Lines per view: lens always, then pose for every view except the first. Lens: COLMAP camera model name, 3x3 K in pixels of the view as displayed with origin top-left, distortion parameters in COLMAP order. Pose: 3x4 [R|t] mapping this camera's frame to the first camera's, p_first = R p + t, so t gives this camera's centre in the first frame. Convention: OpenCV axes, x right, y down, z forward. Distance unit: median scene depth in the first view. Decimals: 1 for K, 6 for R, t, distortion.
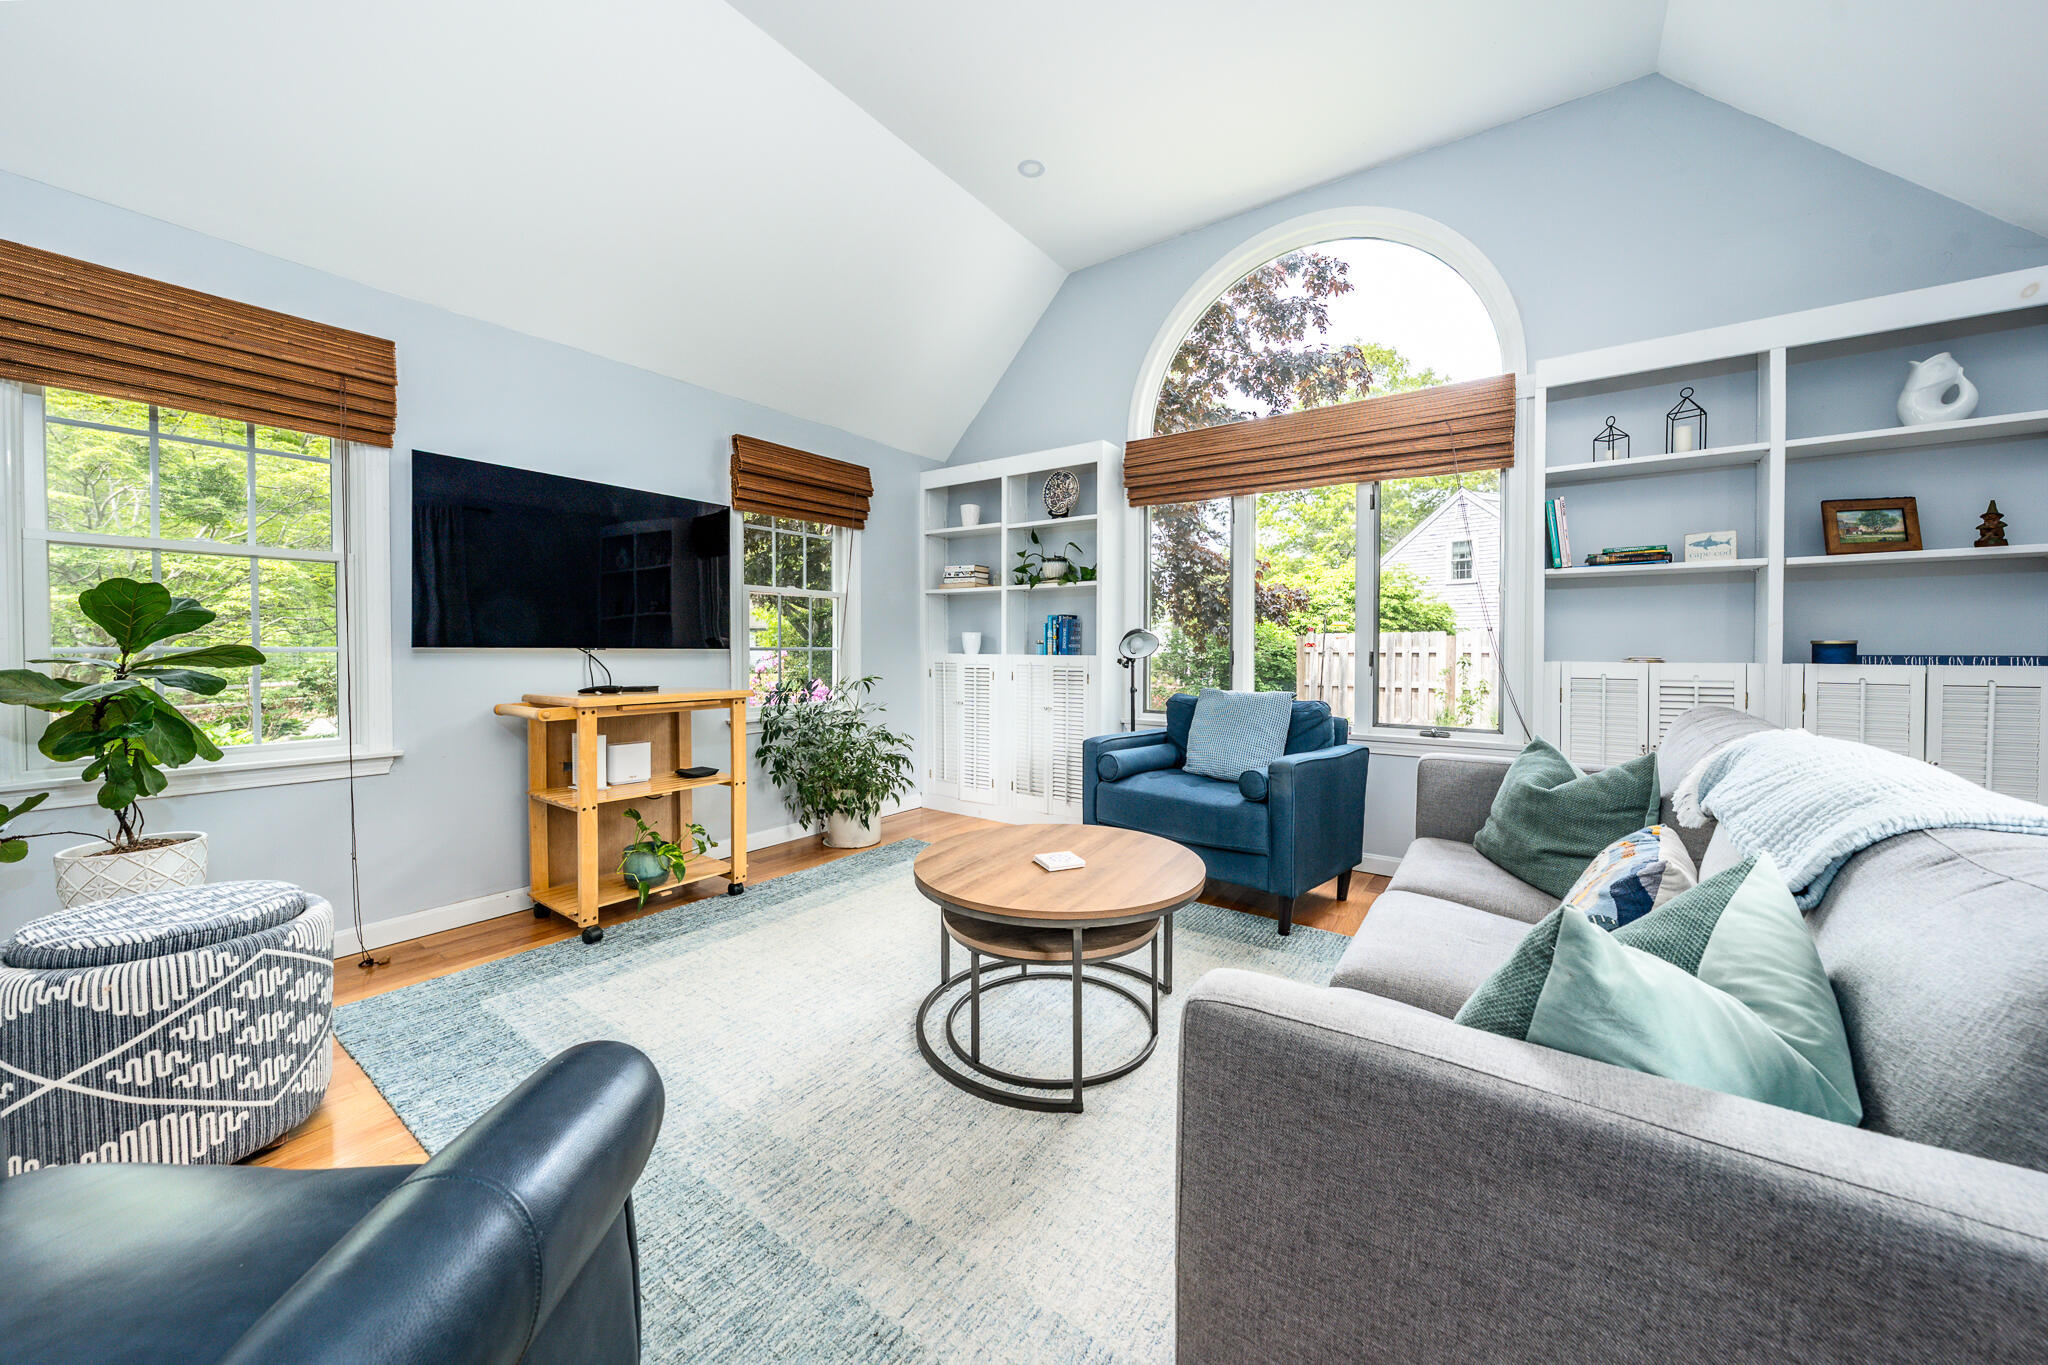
lens RADIAL K [[722.5, 0, 1038.1], [0, 722.5, 650.4], [0, 0, 1]] dist [-0.002832, -0.000075]
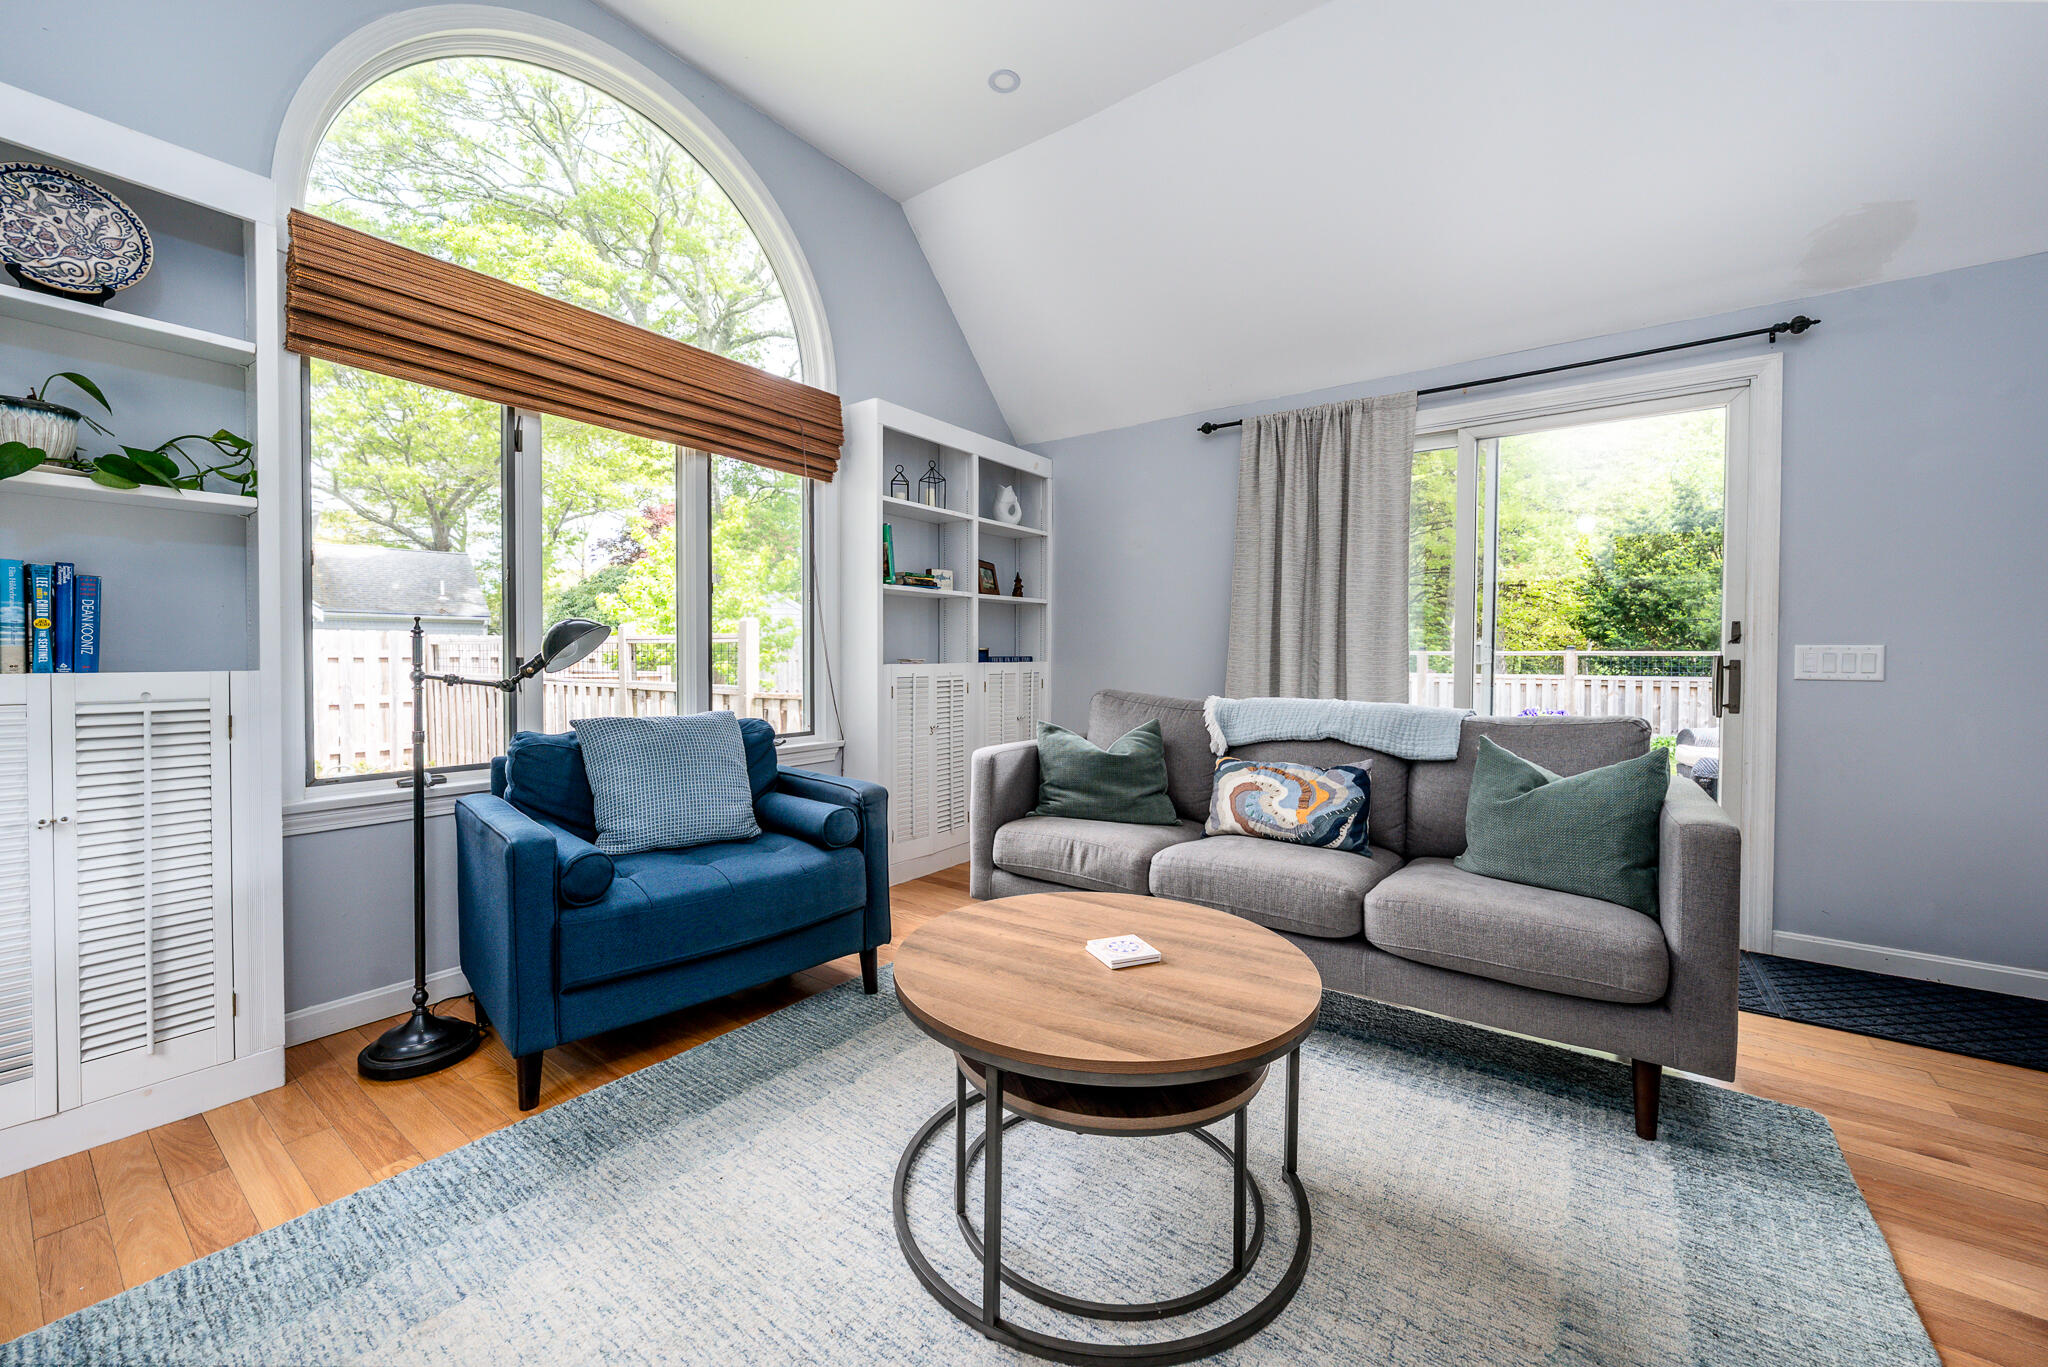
lens RADIAL K [[761.8, 0, 1017.5], [0, 761.8, 666.3], [0, 0, 1]] dist [-0.013082, 0.000187]
pose [[0.027925, -0.019624, 0.999417, -0.375254], [0.001627, 0.999807, 0.019586, -0.003857], [-0.999609, 0.001079, 0.027952, 0.560841]]
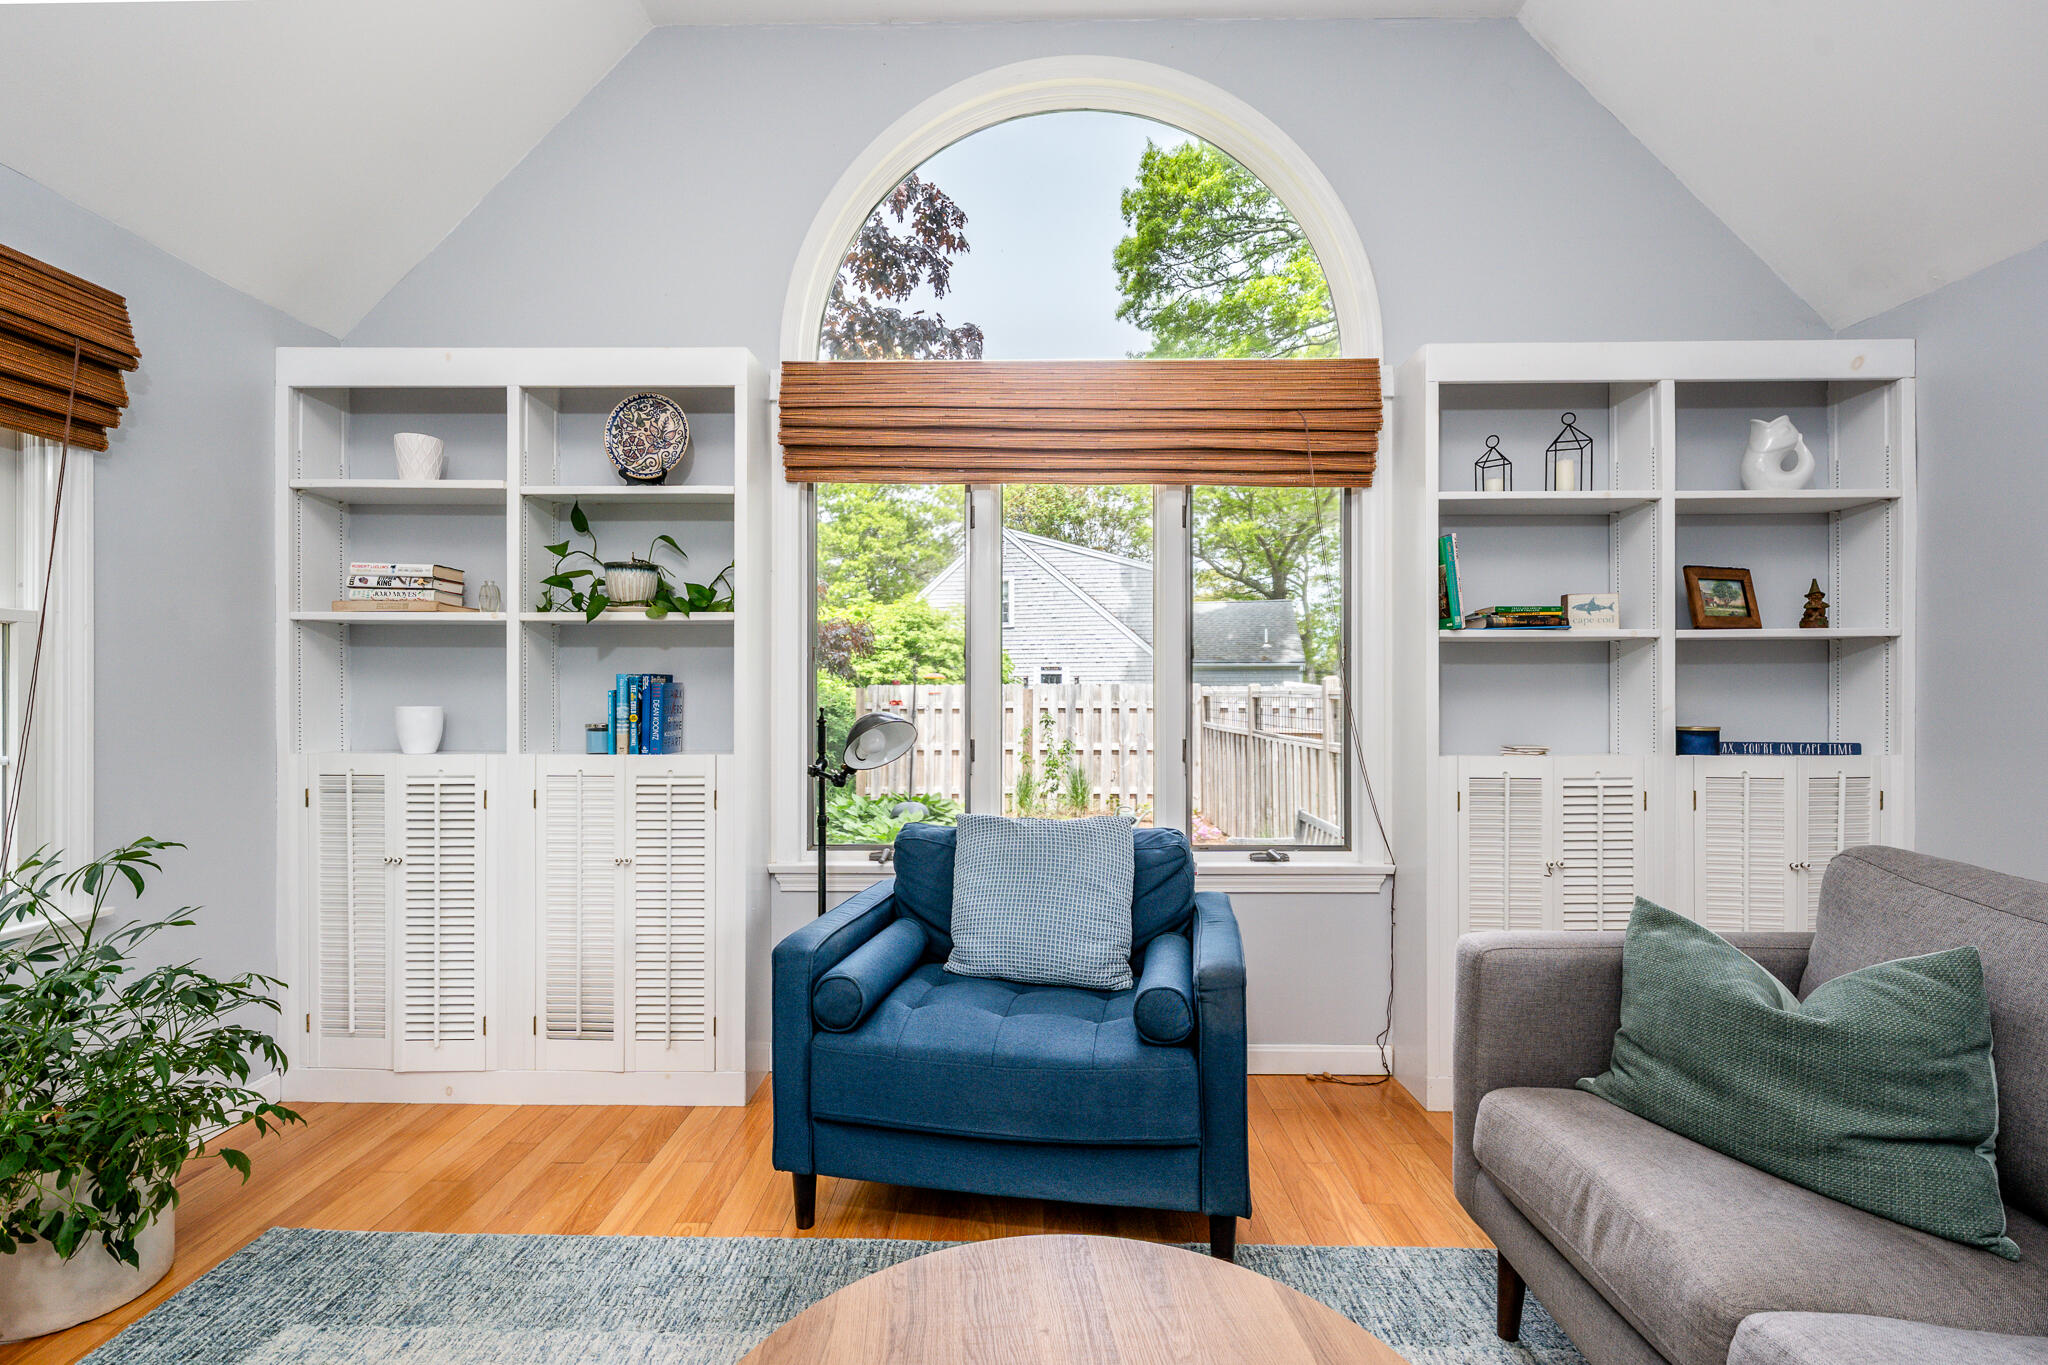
lens RADIAL K [[890.2, 0, 1028.3], [0, 890.2, 691.2], [0, 0, 1]] dist [0.000823, -0.000876]
pose [[0.827414, -0.001300, 0.561590, -0.111016], [0.006138, 0.999959, -0.006728, -0.035008], [-0.561558, 0.009014, 0.827388, 0.363217]]
